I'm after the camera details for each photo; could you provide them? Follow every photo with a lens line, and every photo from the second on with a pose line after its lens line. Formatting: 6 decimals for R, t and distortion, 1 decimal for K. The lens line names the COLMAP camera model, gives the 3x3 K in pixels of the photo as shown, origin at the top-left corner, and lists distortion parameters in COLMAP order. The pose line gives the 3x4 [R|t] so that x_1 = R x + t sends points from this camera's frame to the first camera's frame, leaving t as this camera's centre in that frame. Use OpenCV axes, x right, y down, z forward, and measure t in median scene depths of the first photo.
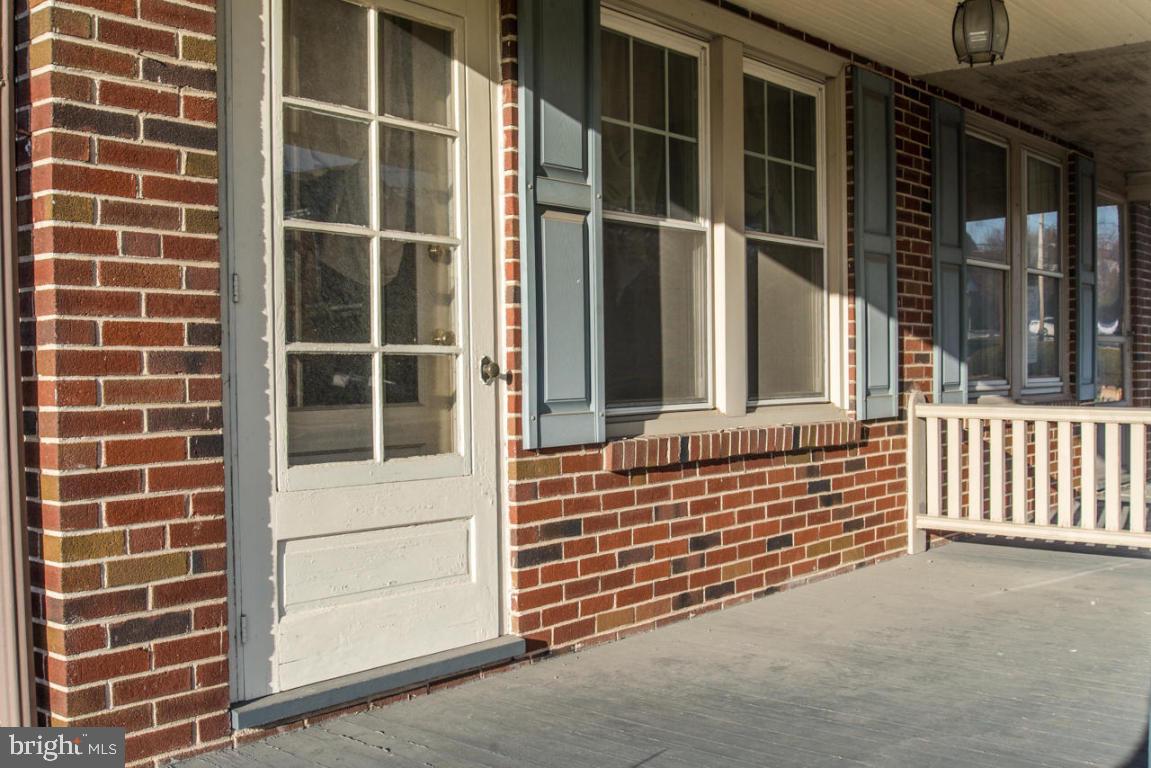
lens RADIAL K [[1214.9, 0, 575.3], [0, 1214.9, 408.0], [0, 0, 1]] dist [-0.070088, -0.009094]
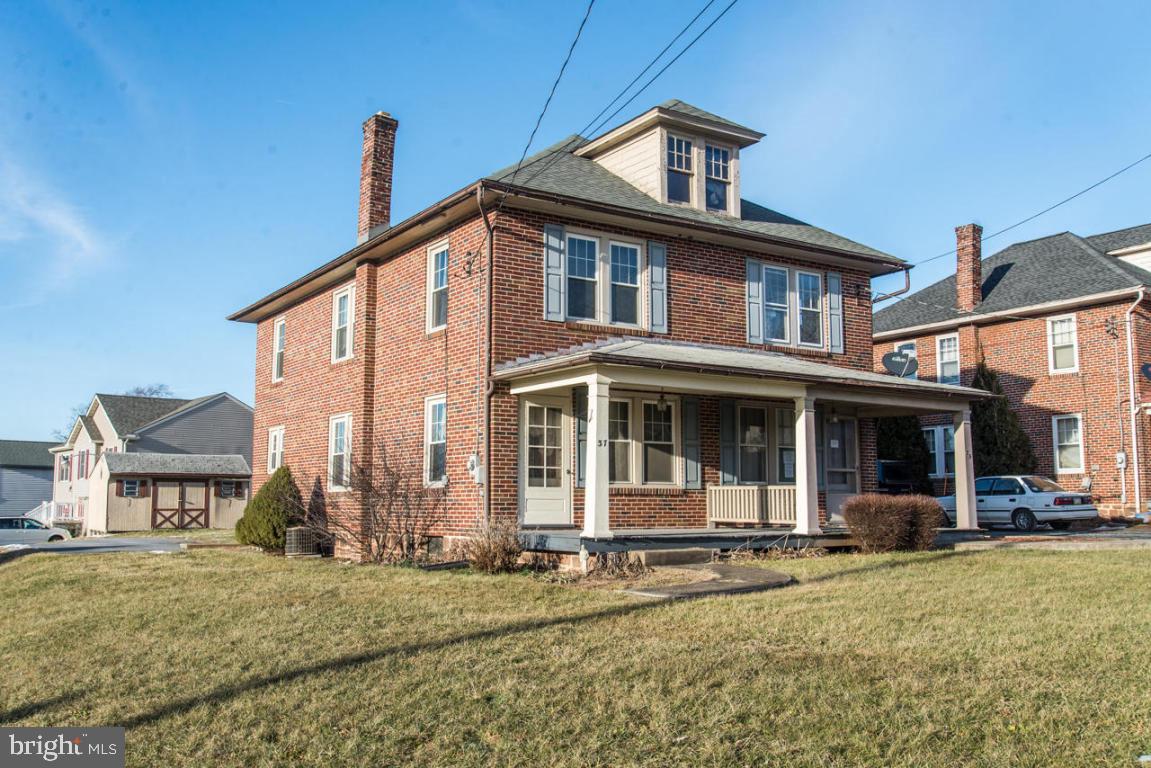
lens RADIAL K [[1067.6, 0, 575.5], [0, 1067.6, 384.0], [0, 0, 1]] dist [0.004285, 0.003499]
pose [[0.959513, -0.024792, -0.280572, 1.244984], [-0.018475, 0.988434, -0.150520, 0.283196], [0.281058, 0.149610, 0.947957, -3.379417]]
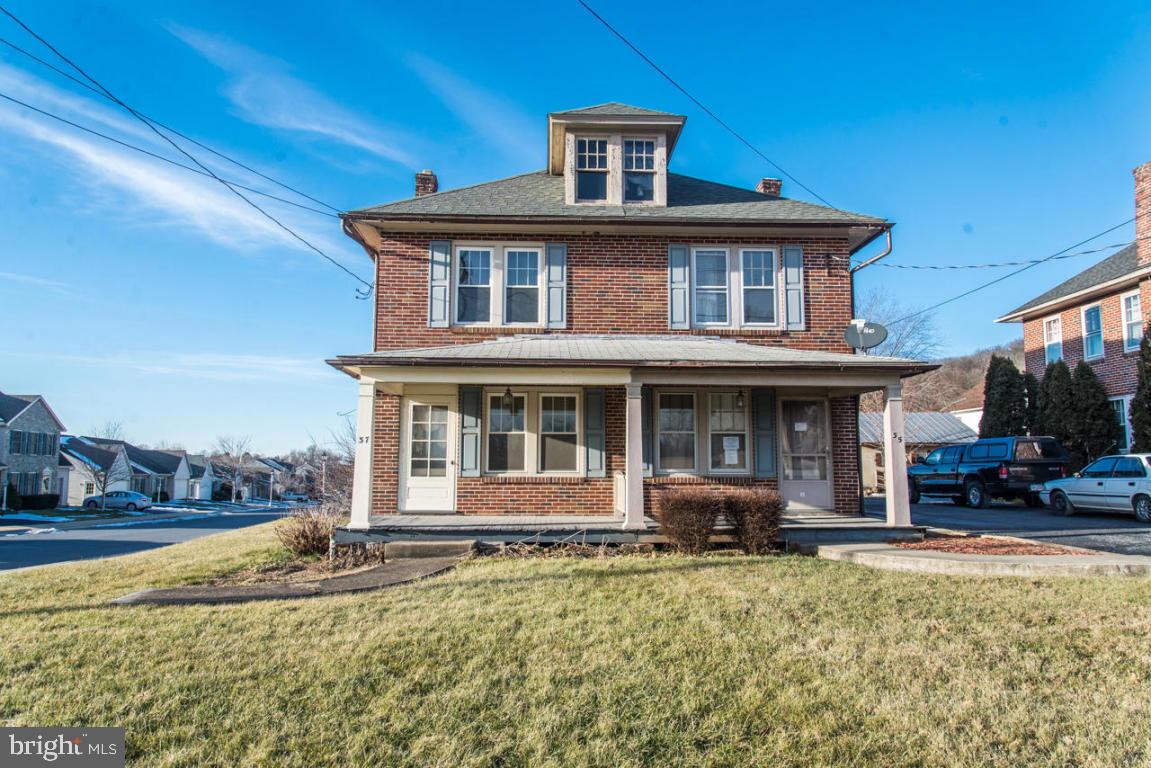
lens RADIAL K [[785.3, 0, 576.0], [0, 785.3, 384.7], [0, 0, 1]] dist [-0.000319, -0.001406]
pose [[0.671965, -0.070390, -0.737230, 3.072353], [-0.035268, 0.991302, -0.126794, 0.052934], [0.739743, 0.111202, 0.663638, -1.082939]]
